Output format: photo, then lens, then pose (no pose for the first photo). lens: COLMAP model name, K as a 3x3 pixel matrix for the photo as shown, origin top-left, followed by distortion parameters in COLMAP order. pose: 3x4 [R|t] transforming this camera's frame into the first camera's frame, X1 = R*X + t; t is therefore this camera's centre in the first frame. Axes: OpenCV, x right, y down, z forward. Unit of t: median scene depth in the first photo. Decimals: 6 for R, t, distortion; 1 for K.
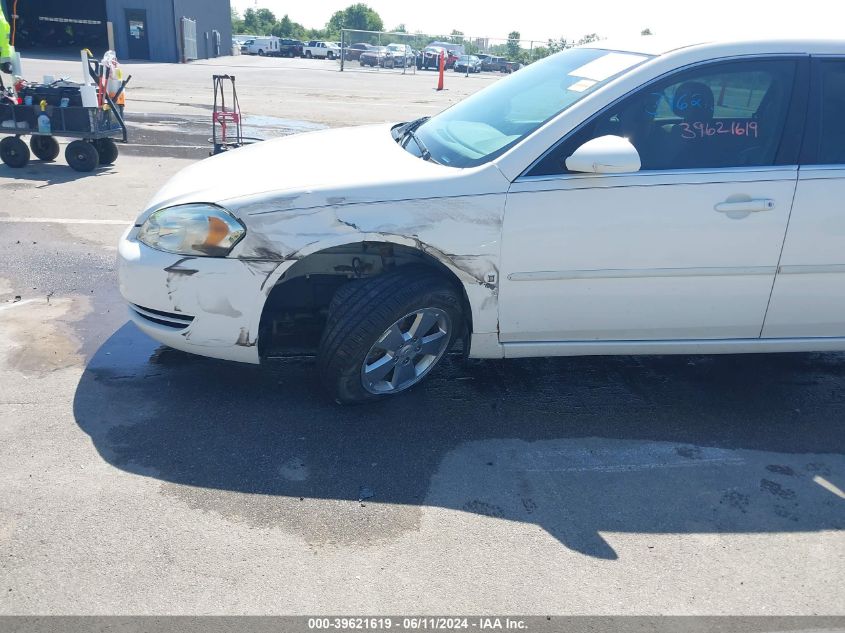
lens RADIAL K [[623.8, 0, 423.6], [0, 623.8, 315.9], [0, 0, 1]] dist [0.008244, -0.028806]
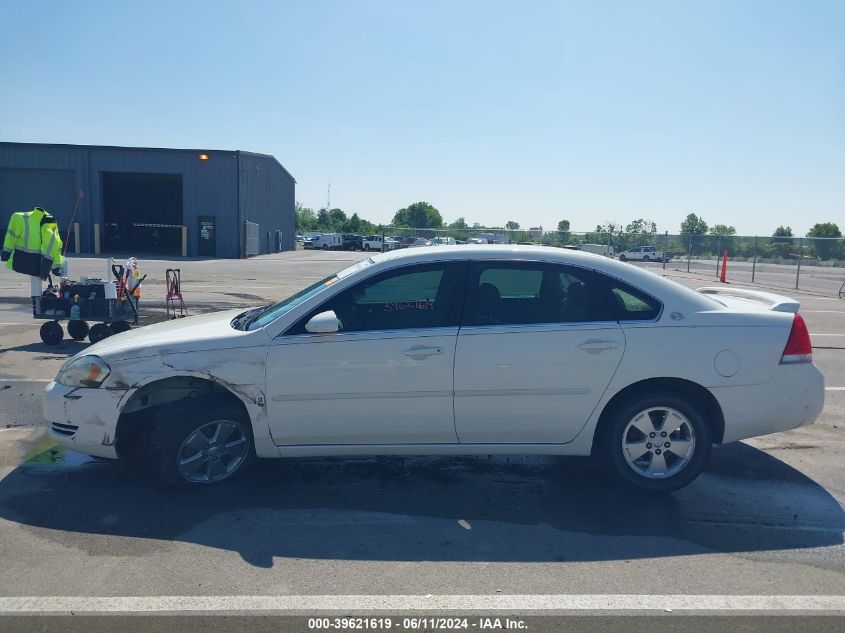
lens RADIAL K [[623.8, 0, 422.9], [0, 623.8, 314.5], [0, 0, 1]] dist [0.008244, -0.028806]
pose [[0.995679, -0.021549, -0.090330, 0.633827], [-0.004663, 0.959877, -0.280382, 0.163913], [0.092748, 0.279592, 0.955629, -0.489068]]
